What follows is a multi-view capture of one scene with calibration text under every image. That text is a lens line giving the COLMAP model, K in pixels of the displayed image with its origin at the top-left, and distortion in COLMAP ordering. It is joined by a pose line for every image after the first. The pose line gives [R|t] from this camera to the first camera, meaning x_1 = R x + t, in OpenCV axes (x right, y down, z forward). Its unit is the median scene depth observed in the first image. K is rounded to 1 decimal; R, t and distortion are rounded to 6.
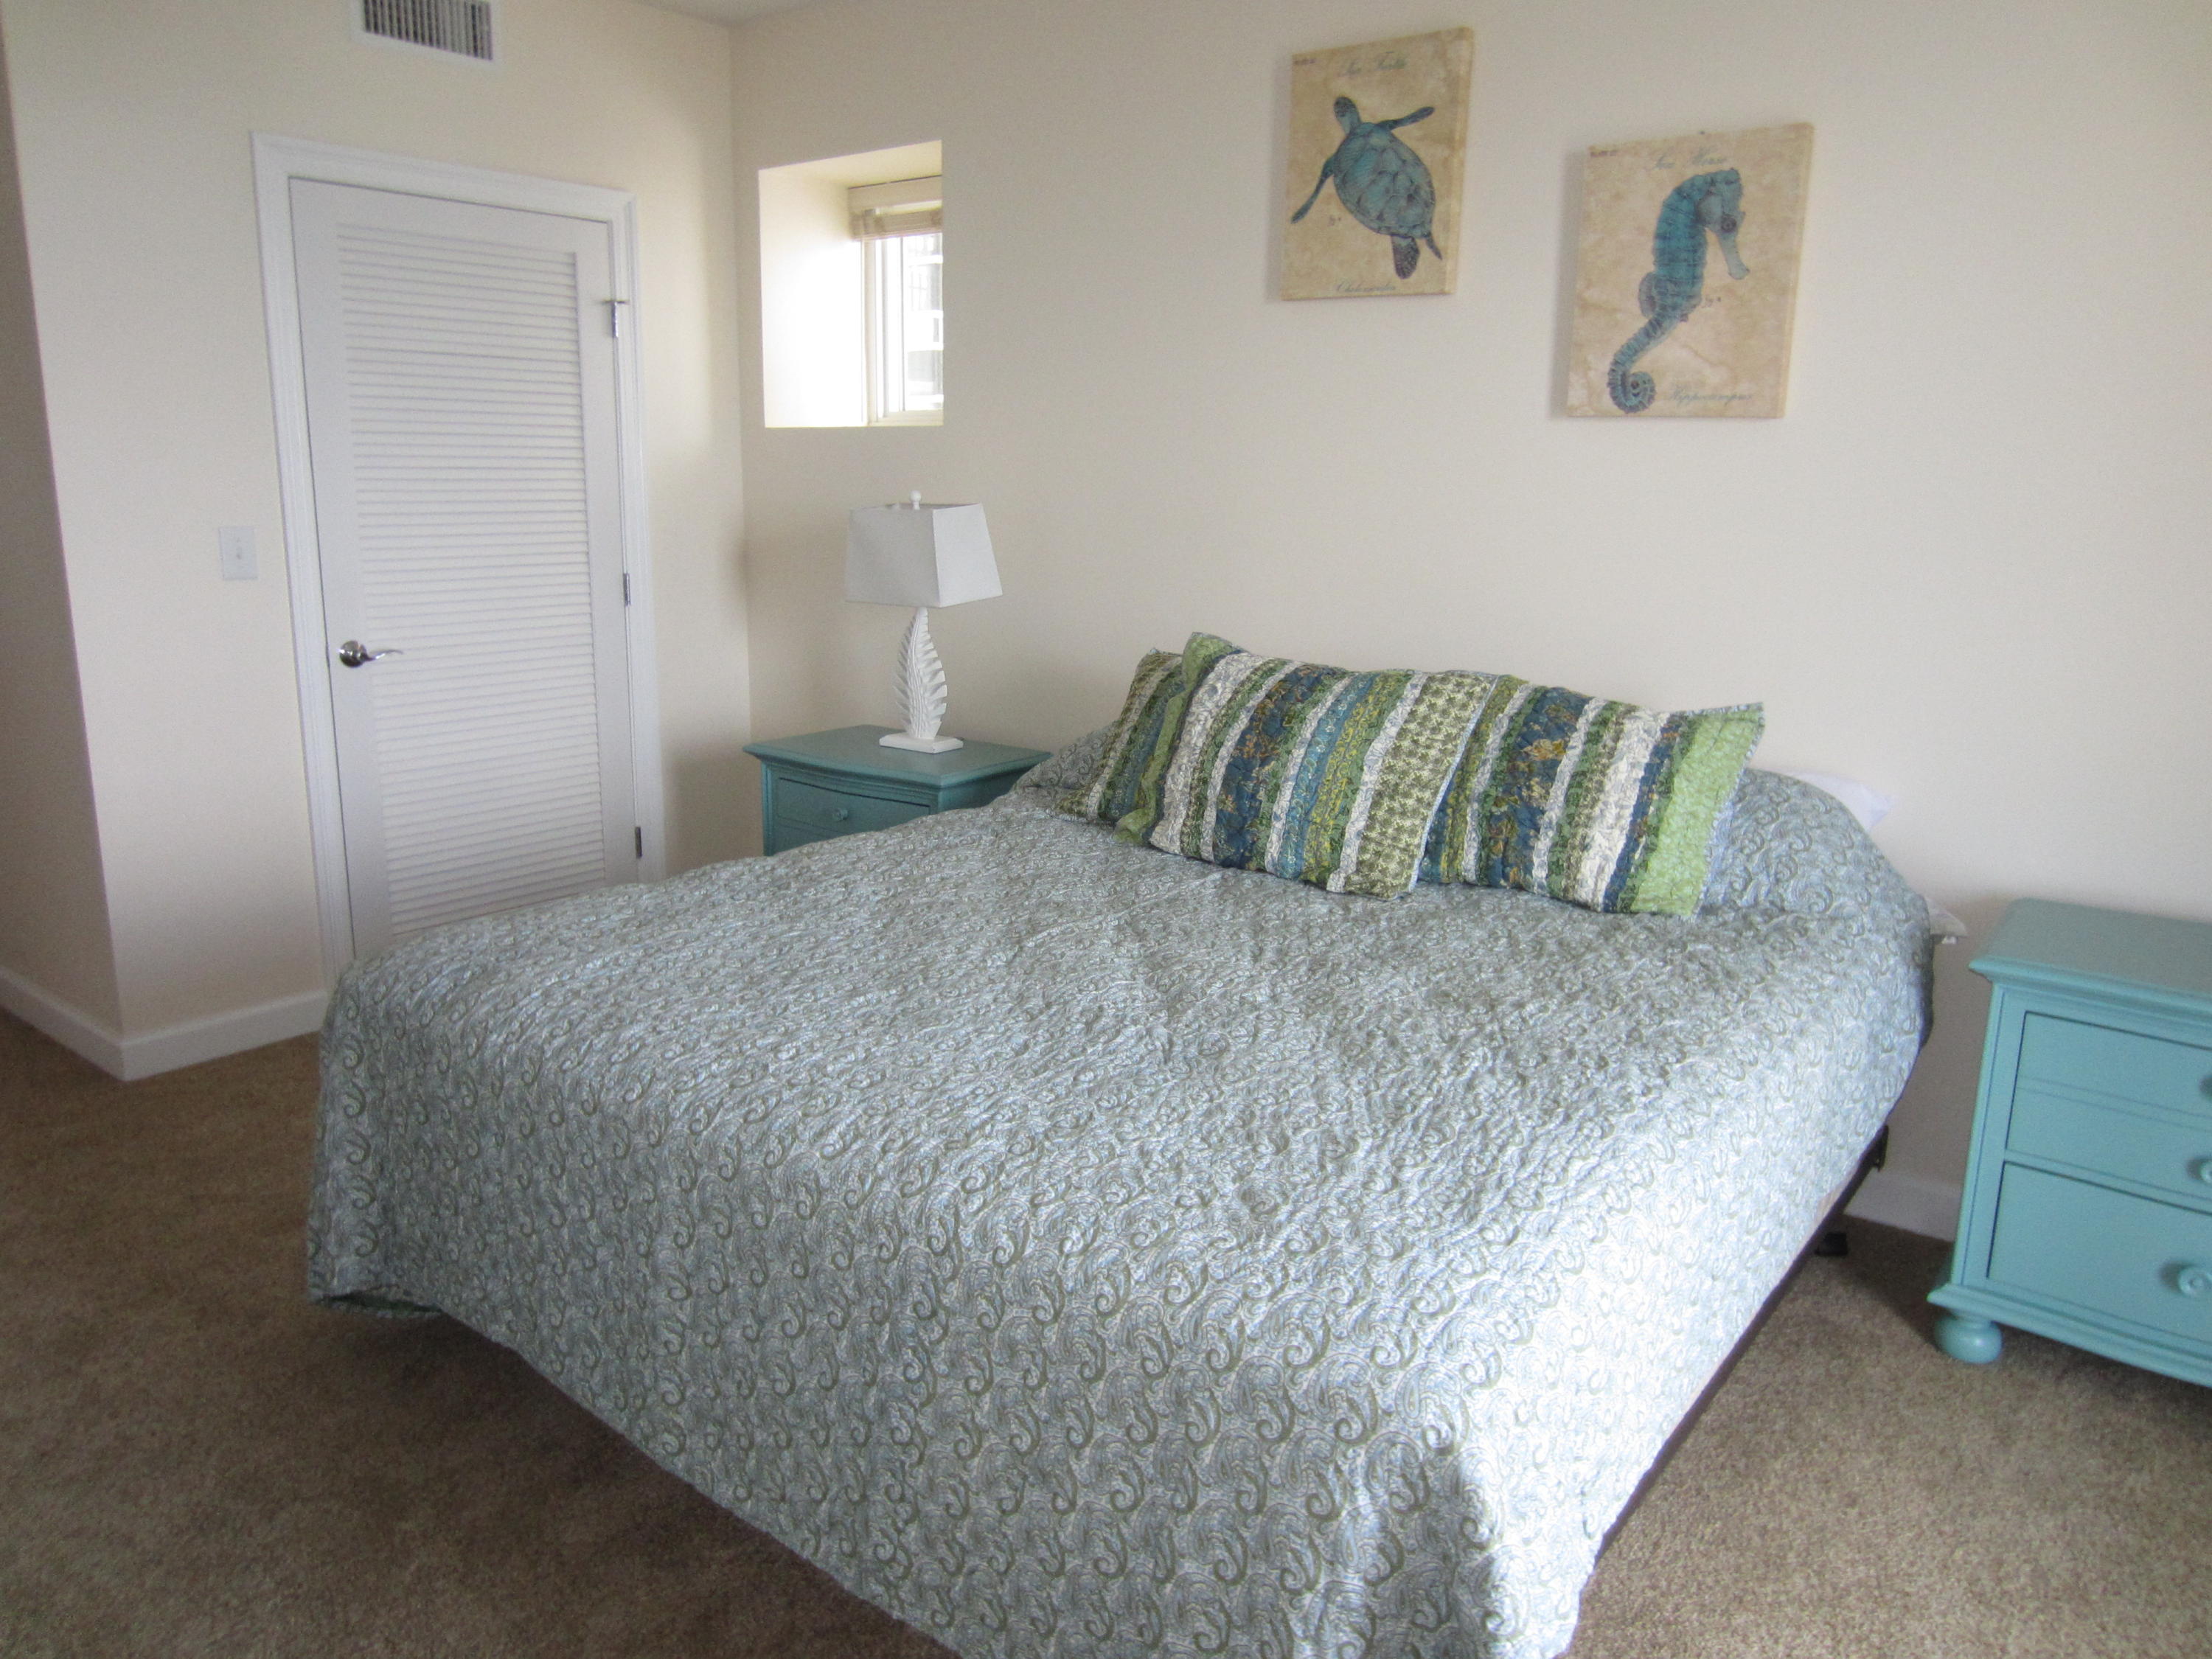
lens RADIAL K [[1583.7, 0, 1099.2], [0, 1583.7, 825.4], [0, 0, 1]] dist [-0.023422, 0.005217]
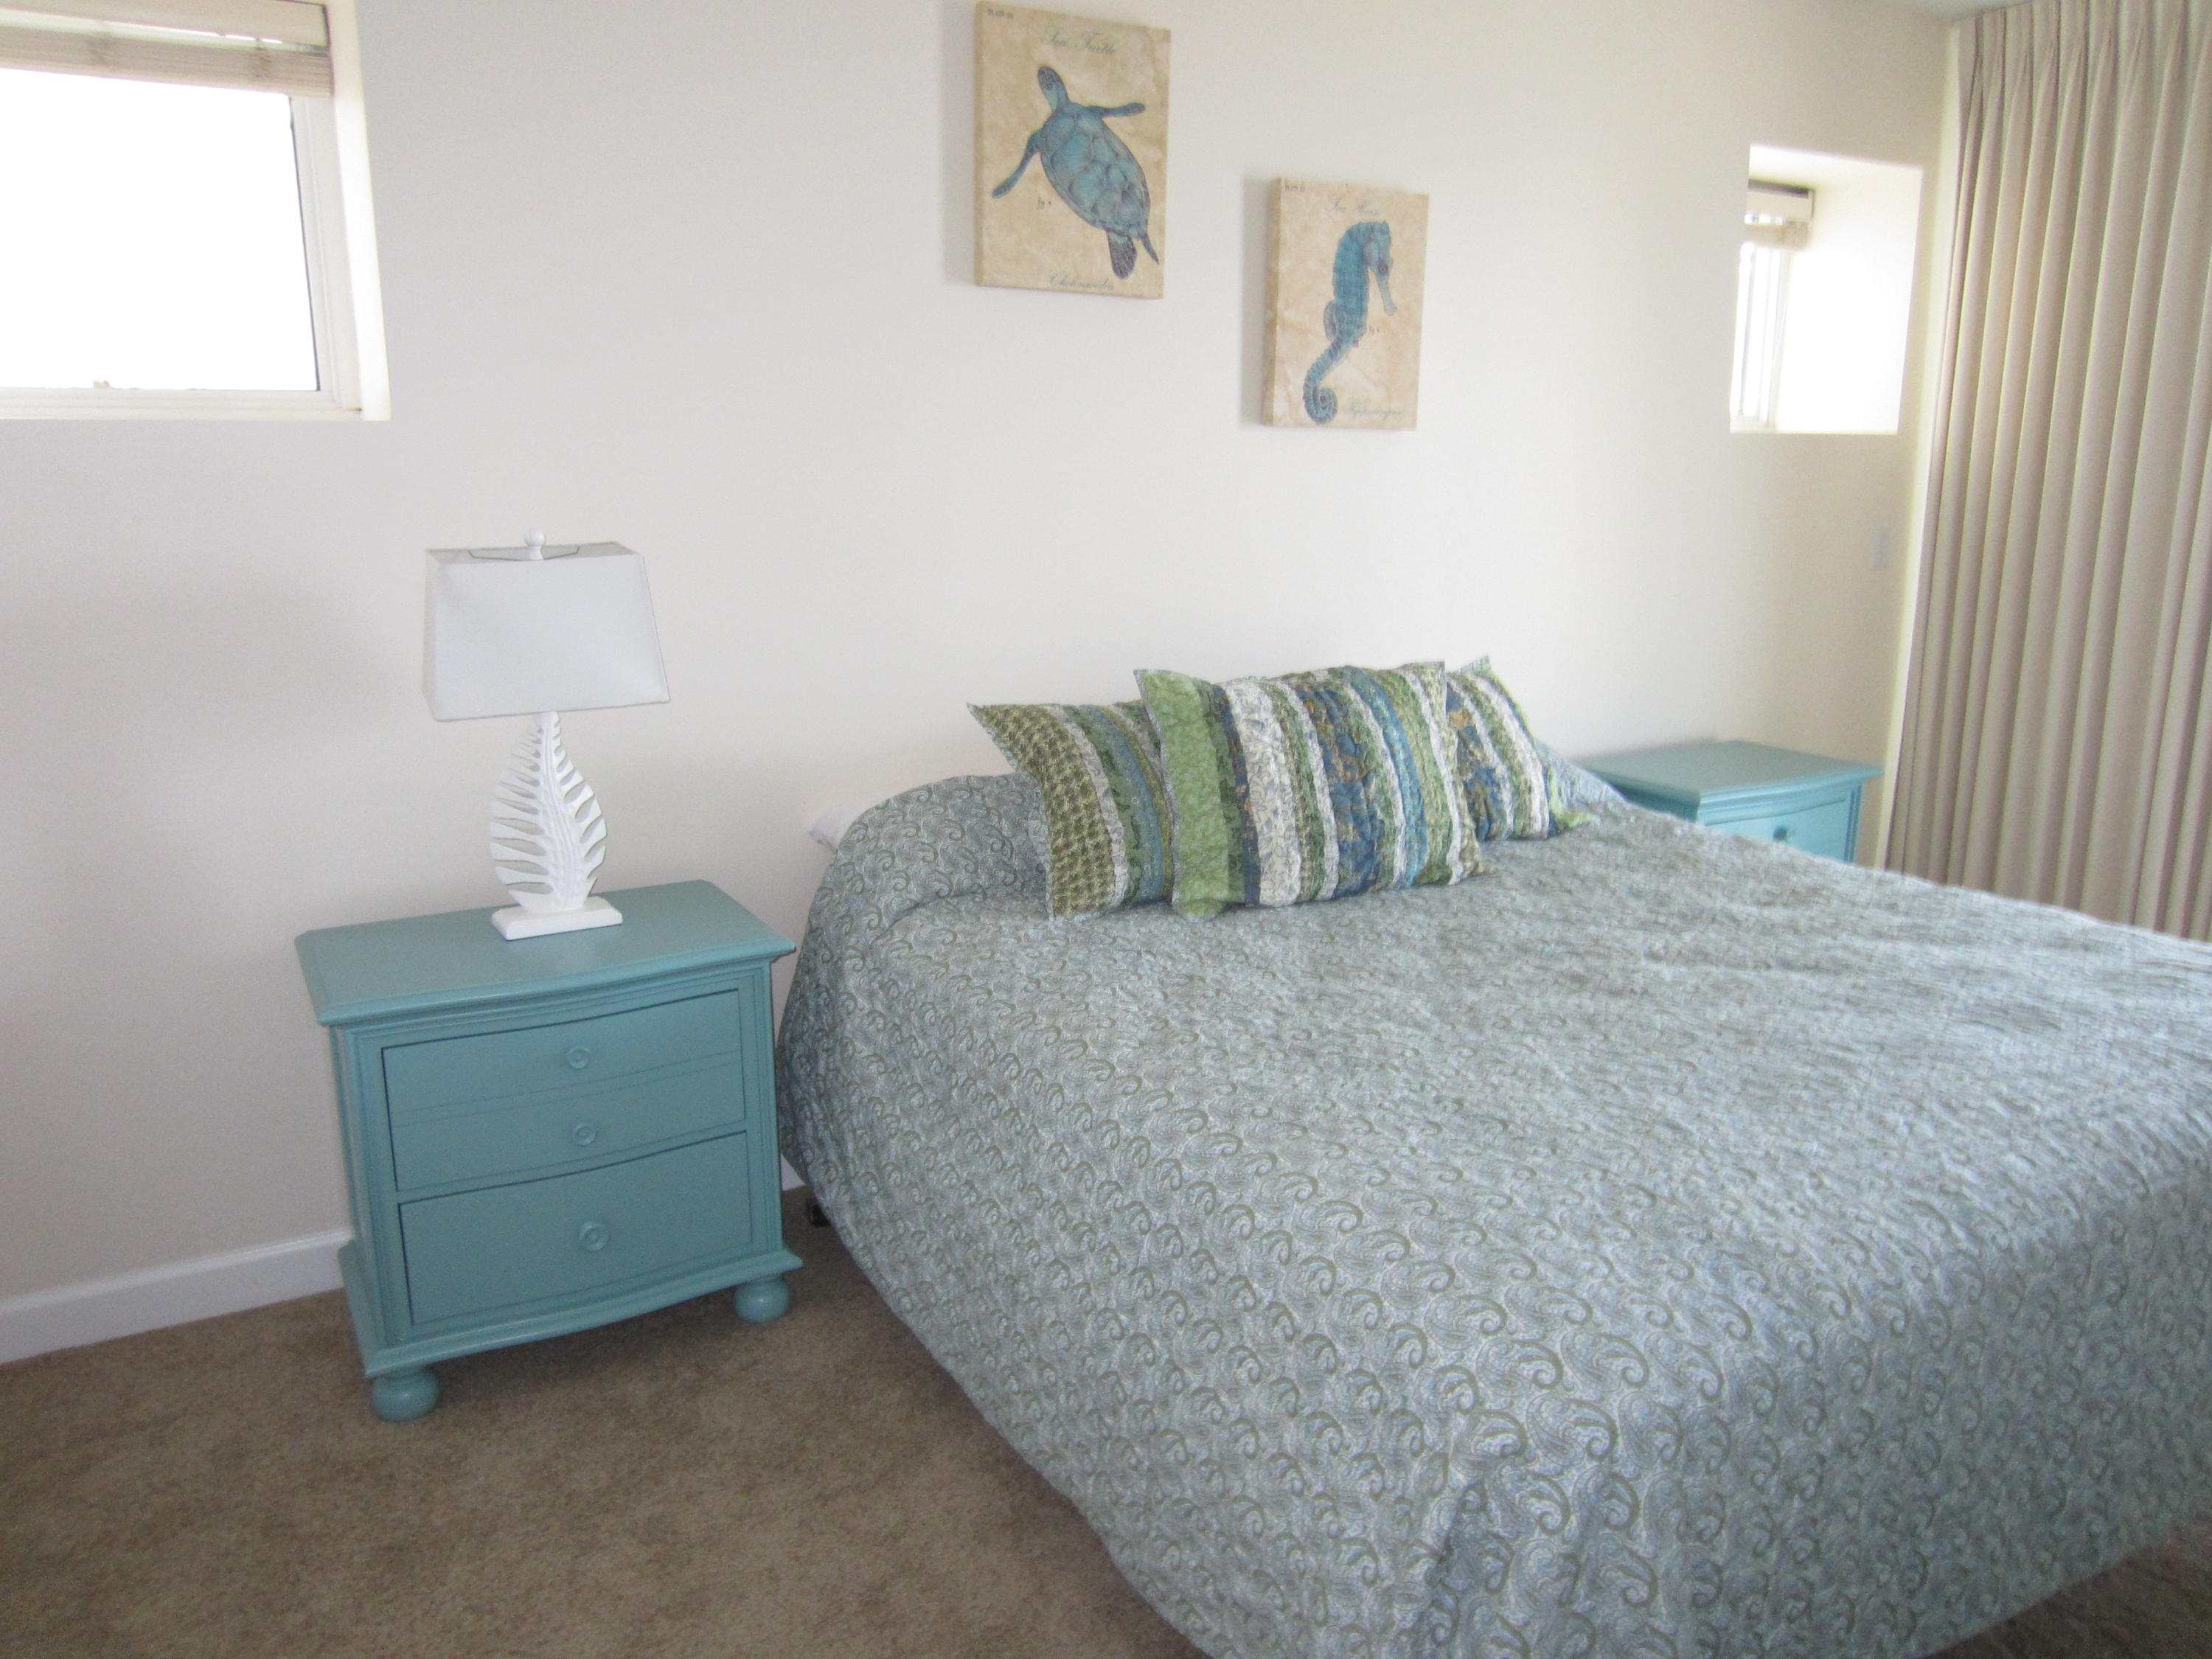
lens RADIAL K [[1583.7, 0, 1106.0], [0, 1583.7, 822.5], [0, 0, 1]] dist [-0.023422, 0.005217]
pose [[0.368333, -0.219692, 0.903364, -0.801973], [0.210278, 0.966185, 0.149232, -0.185482], [-0.905601, 0.134990, 0.402074, 0.717733]]
